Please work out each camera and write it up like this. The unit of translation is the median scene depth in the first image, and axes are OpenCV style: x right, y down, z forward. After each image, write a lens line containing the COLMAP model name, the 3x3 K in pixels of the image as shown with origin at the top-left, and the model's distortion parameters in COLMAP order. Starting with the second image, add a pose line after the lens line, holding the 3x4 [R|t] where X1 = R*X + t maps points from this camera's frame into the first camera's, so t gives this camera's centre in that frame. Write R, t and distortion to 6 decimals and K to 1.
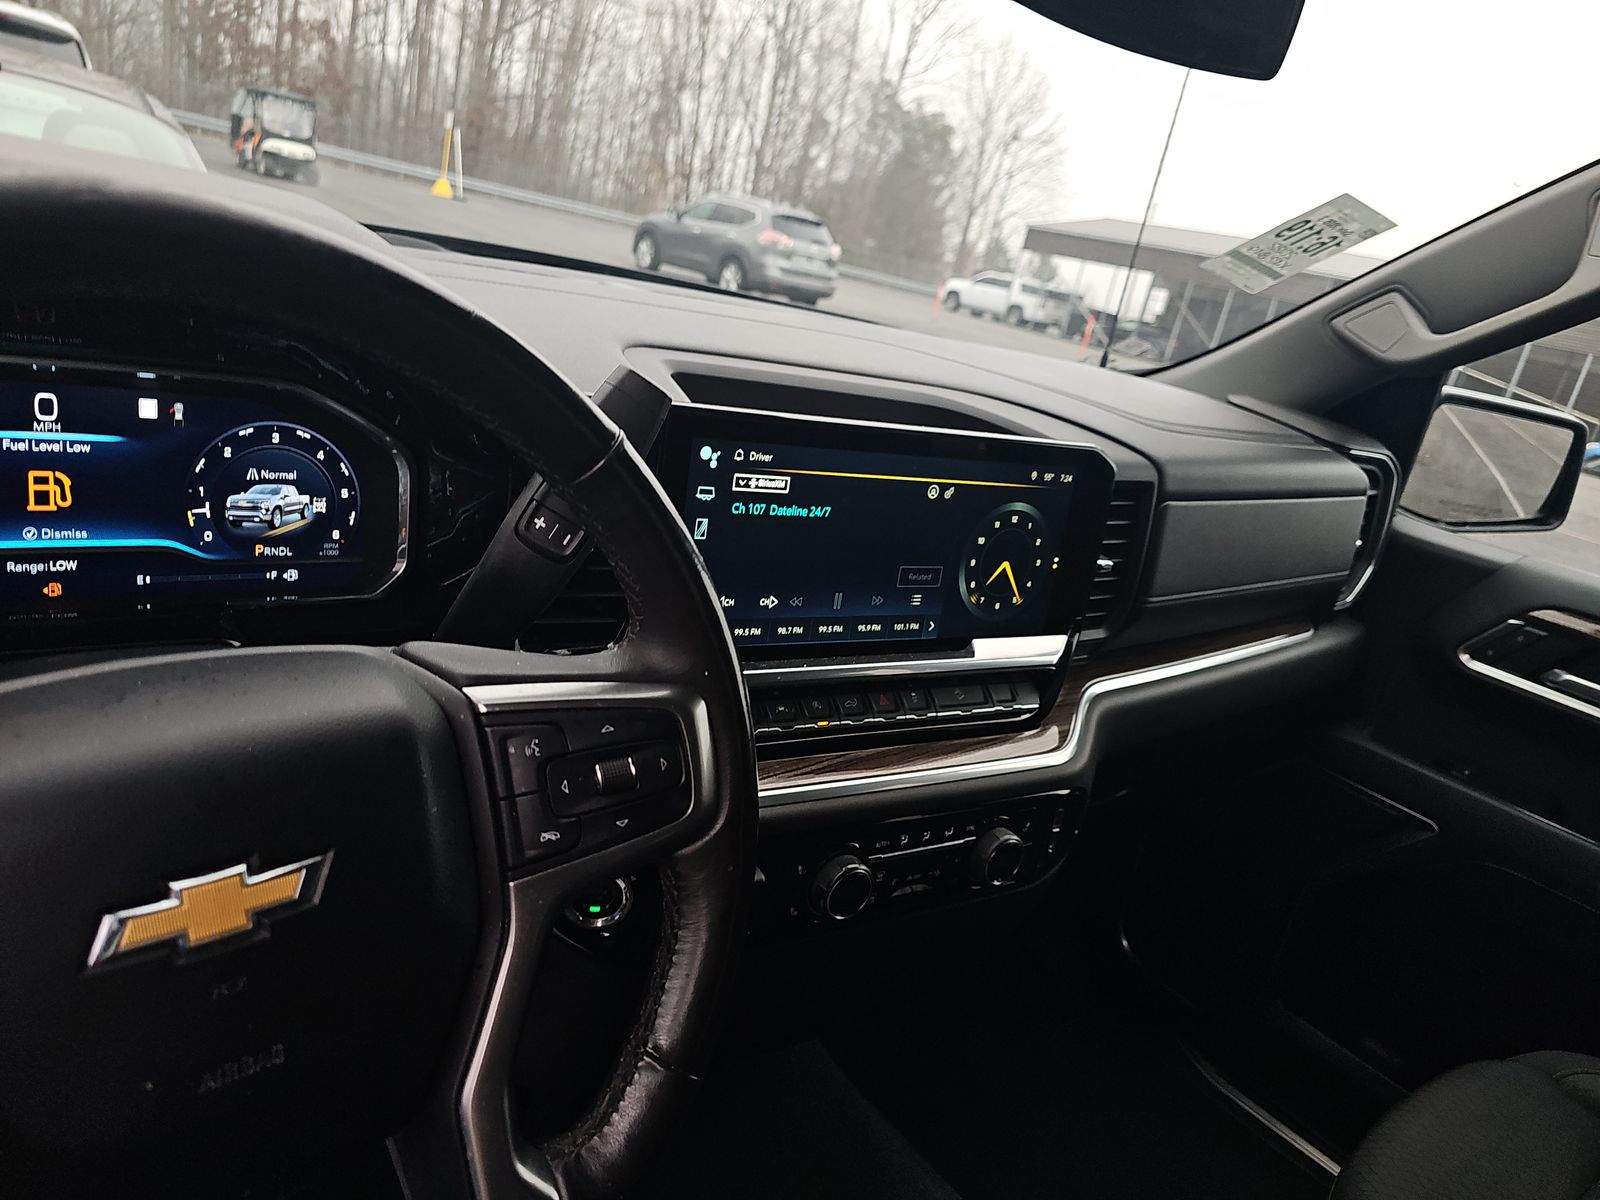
lens RADIAL K [[1067.4, 0, 800.0], [0, 1067.4, 600.0], [0, 0, 1]] dist [-0.003461, -0.002519]
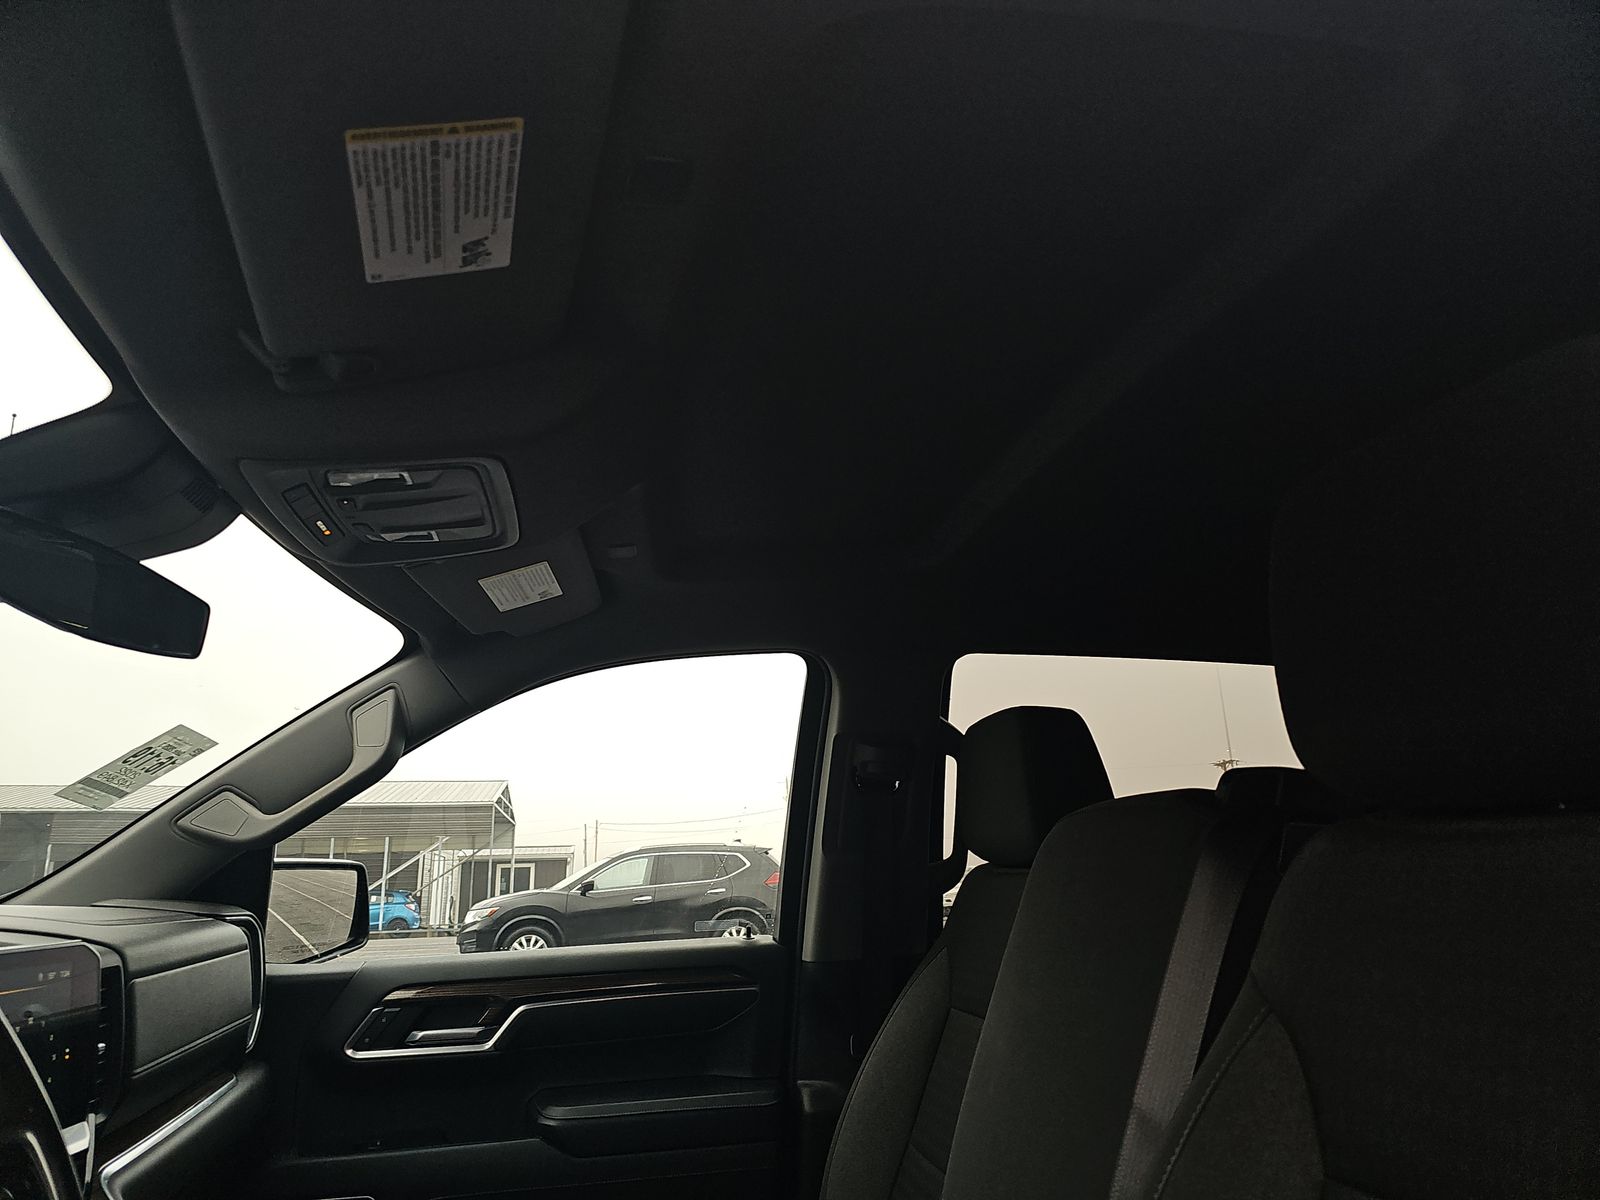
lens RADIAL K [[1067.4, 0, 800.0], [0, 1067.4, 600.0], [0, 0, 1]] dist [-0.003461, -0.002519]
pose [[0.441442, 0.018739, 0.897094, -0.306485], [0.395815, 0.893184, -0.213430, 0.058764], [-0.805270, 0.449300, 0.386872, -0.177131]]
